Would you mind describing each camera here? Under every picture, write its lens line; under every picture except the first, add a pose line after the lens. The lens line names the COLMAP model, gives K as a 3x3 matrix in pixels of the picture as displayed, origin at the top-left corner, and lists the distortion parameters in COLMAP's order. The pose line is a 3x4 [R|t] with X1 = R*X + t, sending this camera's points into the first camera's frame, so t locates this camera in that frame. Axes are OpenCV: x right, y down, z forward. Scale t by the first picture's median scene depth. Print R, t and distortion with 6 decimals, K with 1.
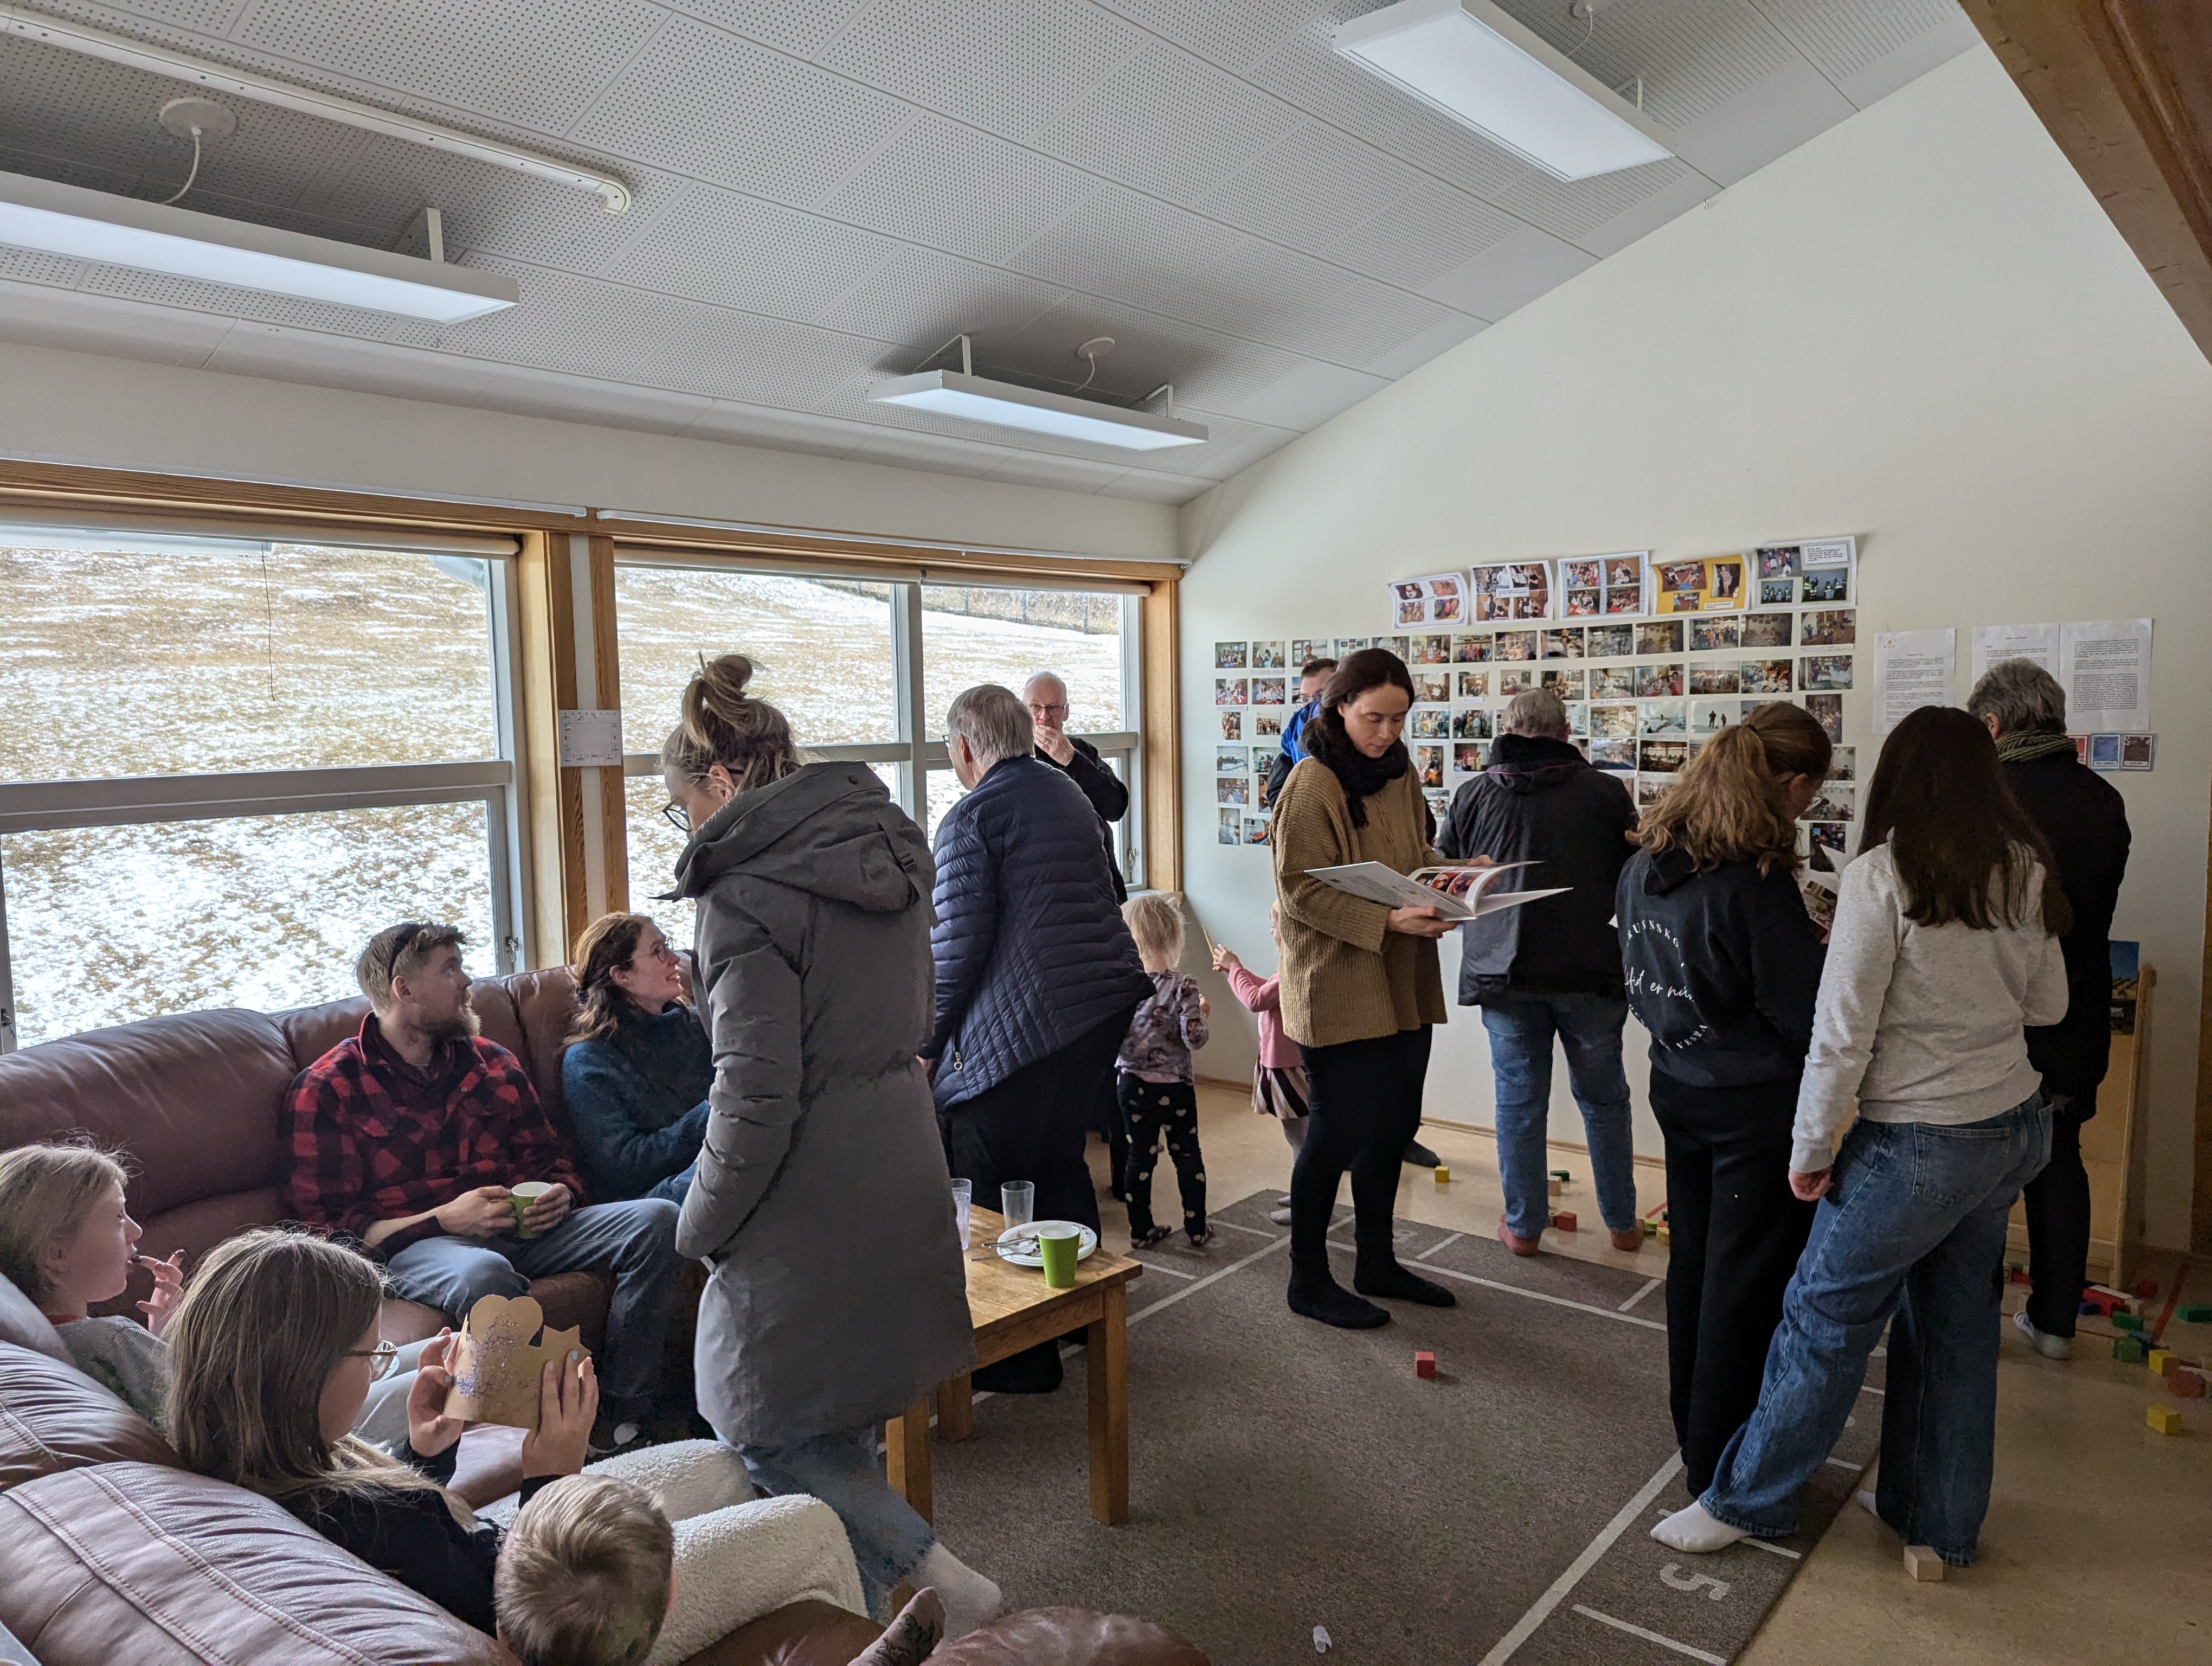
lens RADIAL K [[1578.8, 0, 1107.9], [0, 1578.8, 847.1], [0, 0, 1]] dist [0.013335, 0.002369]
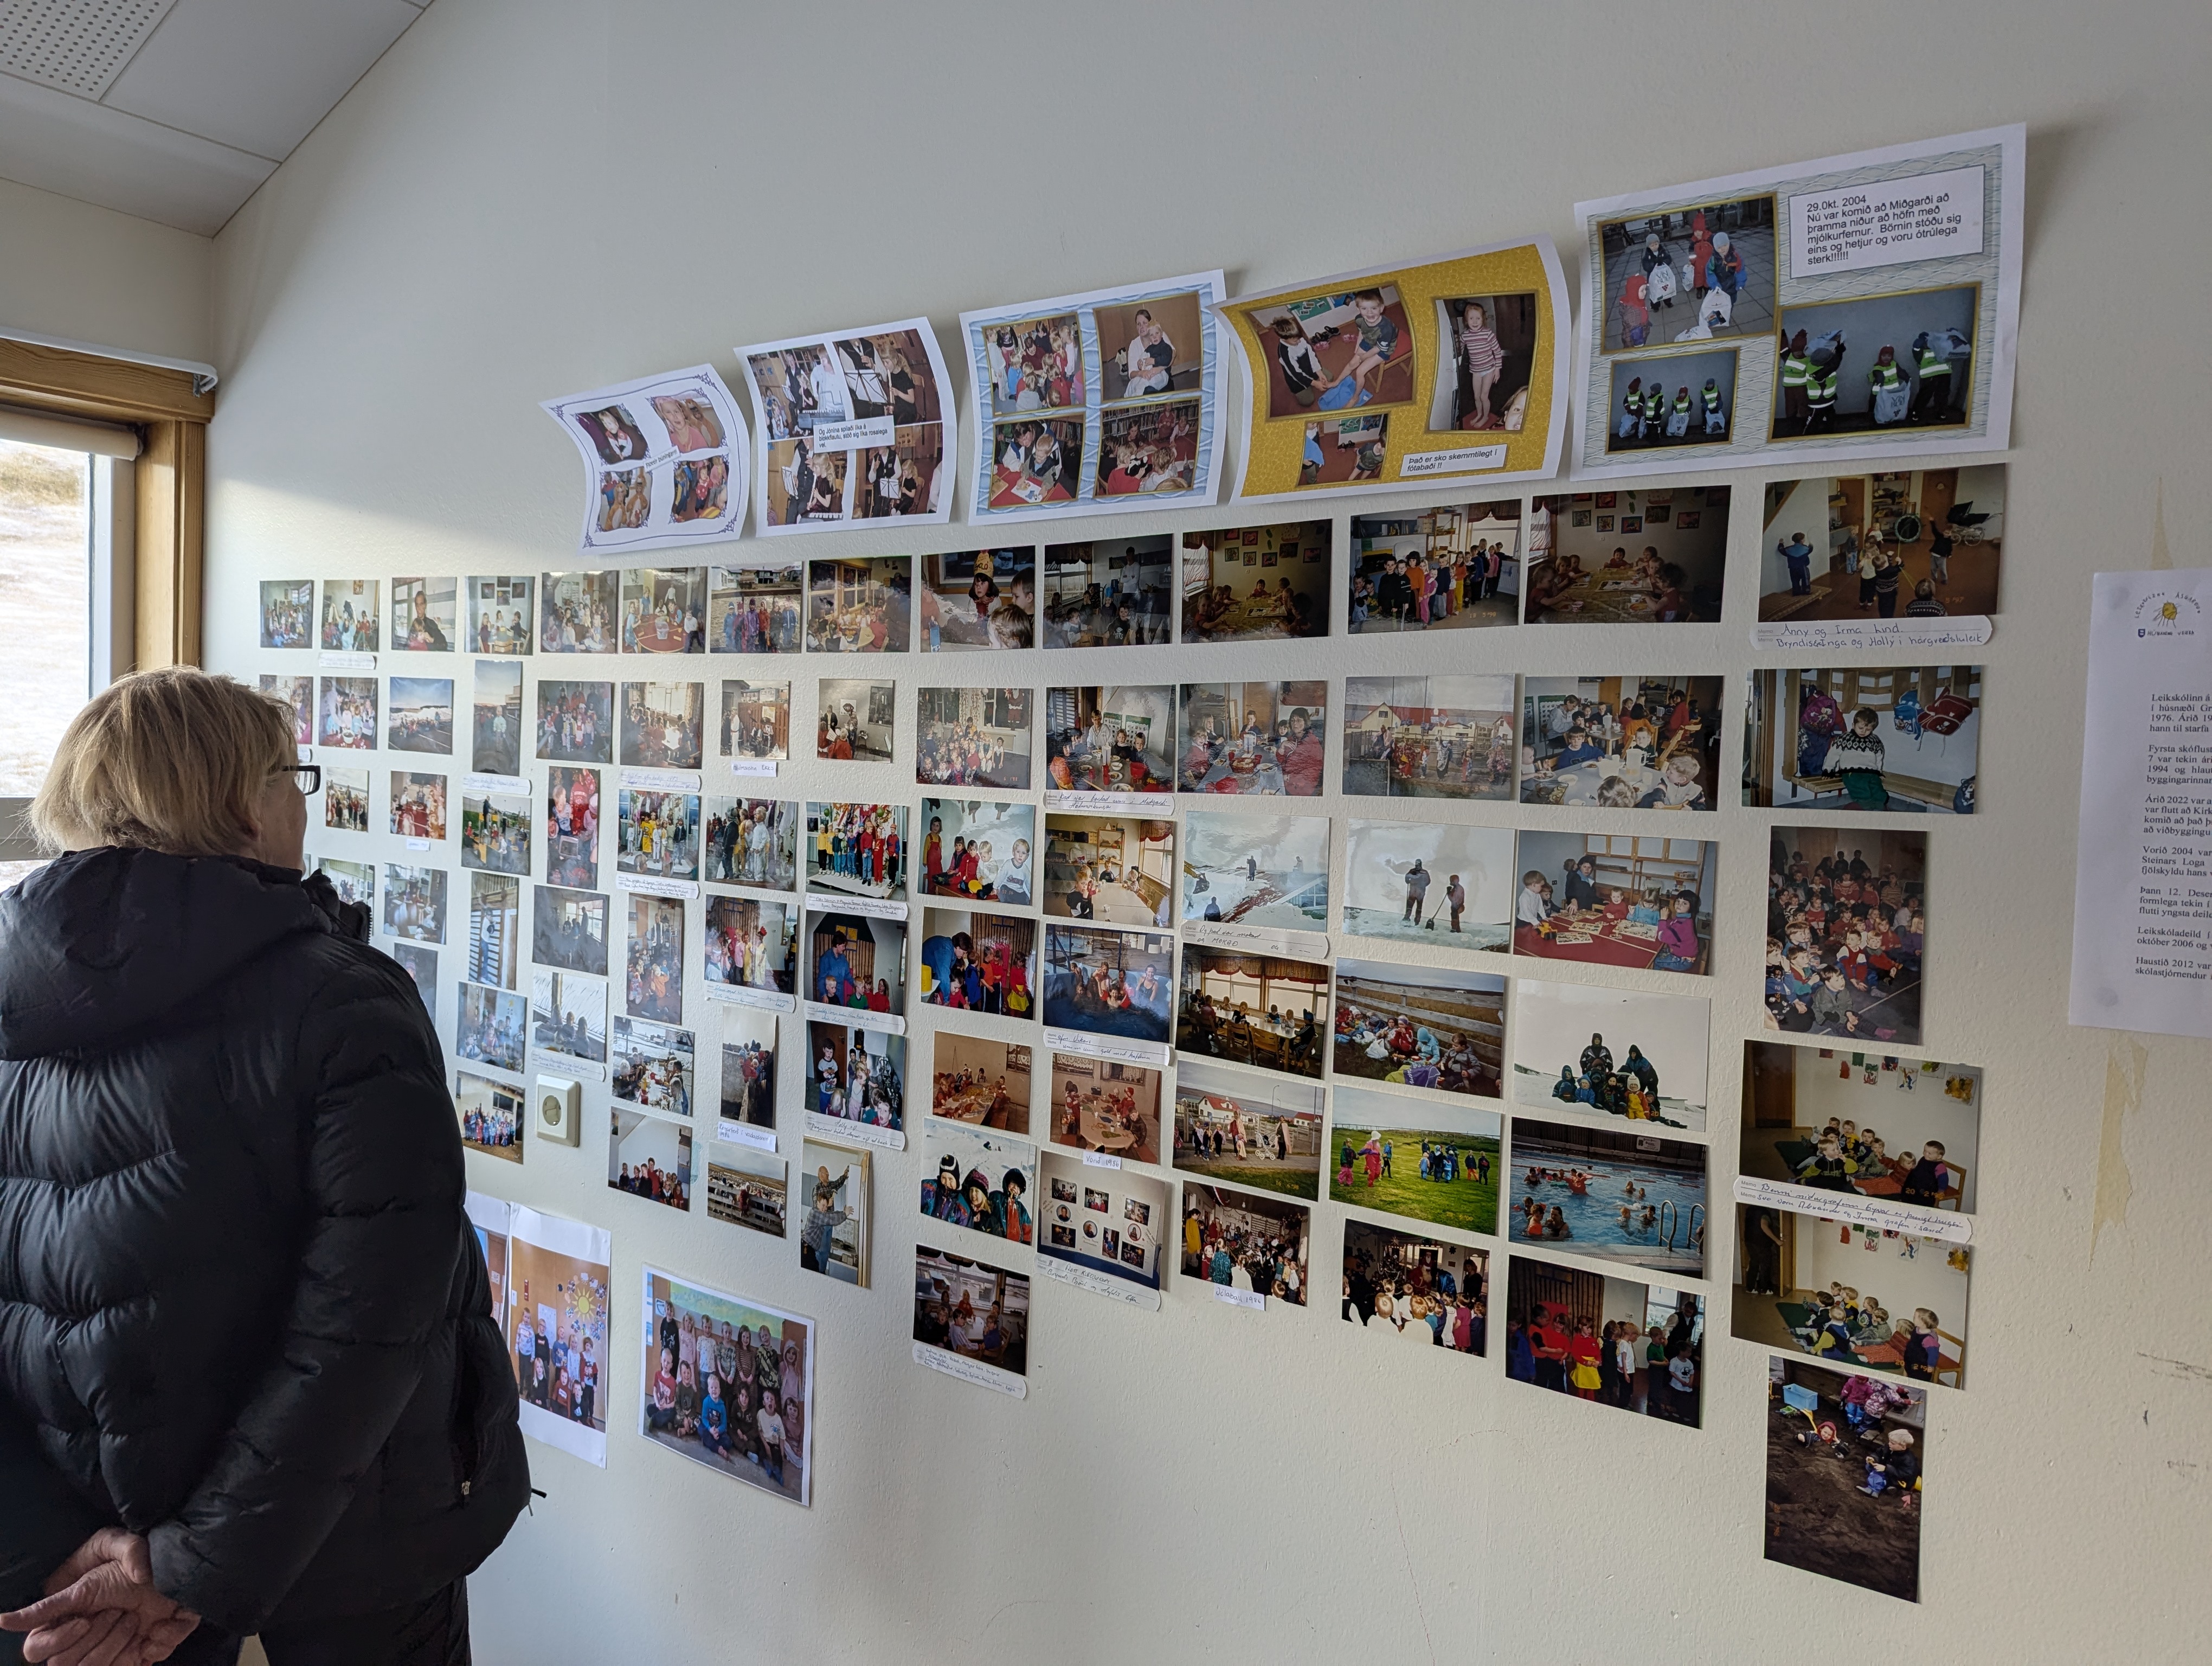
lens RADIAL K [[1578.8, 0, 1103.8], [0, 1578.8, 824.4], [0, 0, 1]] dist [0.013335, 0.002369]
pose [[0.996046, 0.062128, 0.063507, 0.304336], [-0.058592, 0.996704, -0.056110, -0.072166], [-0.066783, 0.052167, 0.996403, 0.719539]]
